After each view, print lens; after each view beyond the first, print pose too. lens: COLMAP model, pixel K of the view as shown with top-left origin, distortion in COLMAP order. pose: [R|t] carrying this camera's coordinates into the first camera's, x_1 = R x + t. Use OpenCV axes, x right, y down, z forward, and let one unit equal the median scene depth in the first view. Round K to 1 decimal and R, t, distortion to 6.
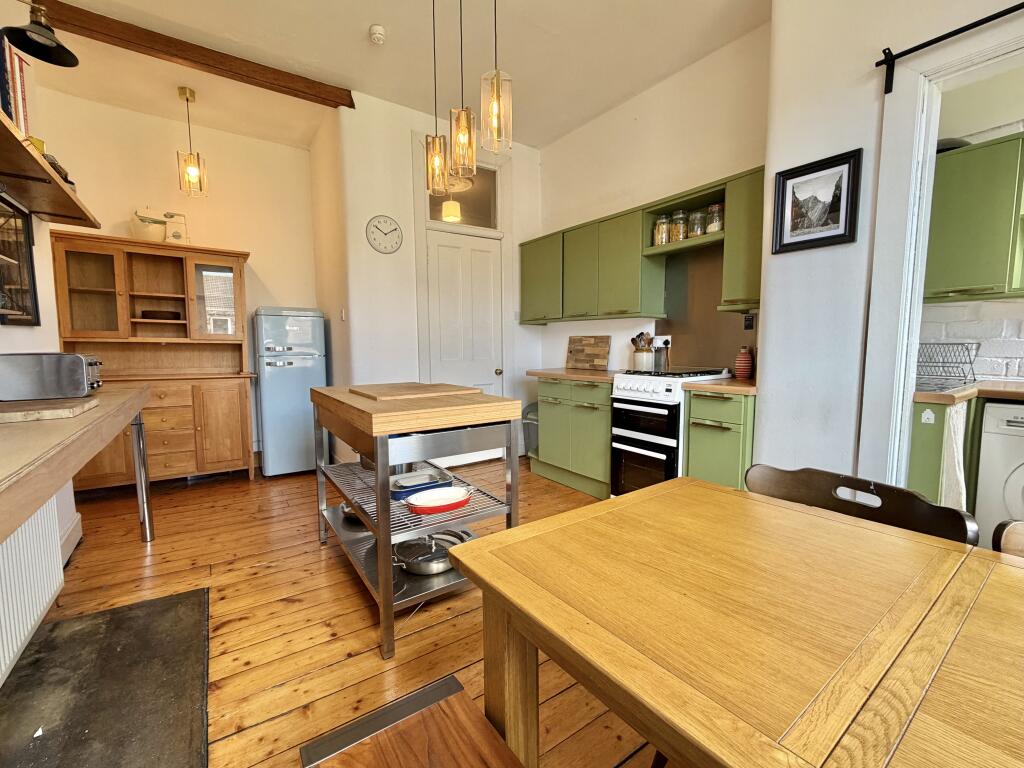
lens RADIAL K [[425.7, 0, 512.0], [0, 425.7, 384.0], [0, 0, 1]] dist [-0.003429, -0.000508]
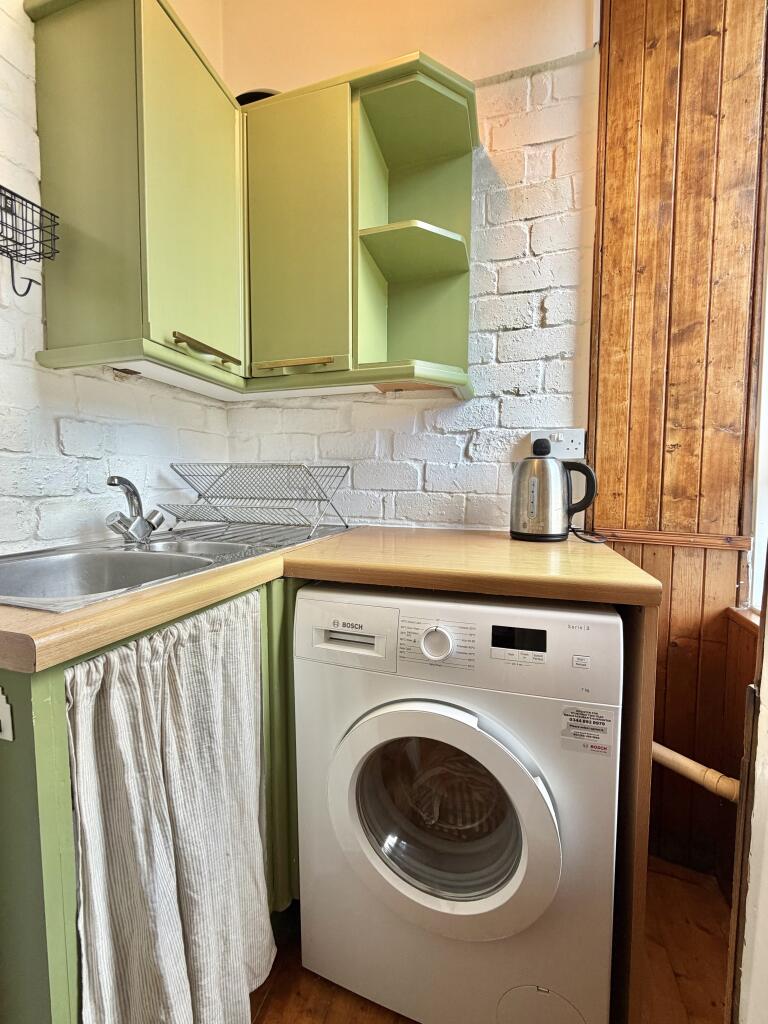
lens RADIAL K [[425.2, 0, 384.0], [0, 425.2, 512.0], [0, 0, 1]] dist [0.000241, 0.000043]
pose [[0.787541, -0.036478, 0.615181, 0.783657], [0.047627, 0.998864, -0.001741, -0.028890], [-0.614419, 0.030670, 0.788384, 0.499065]]
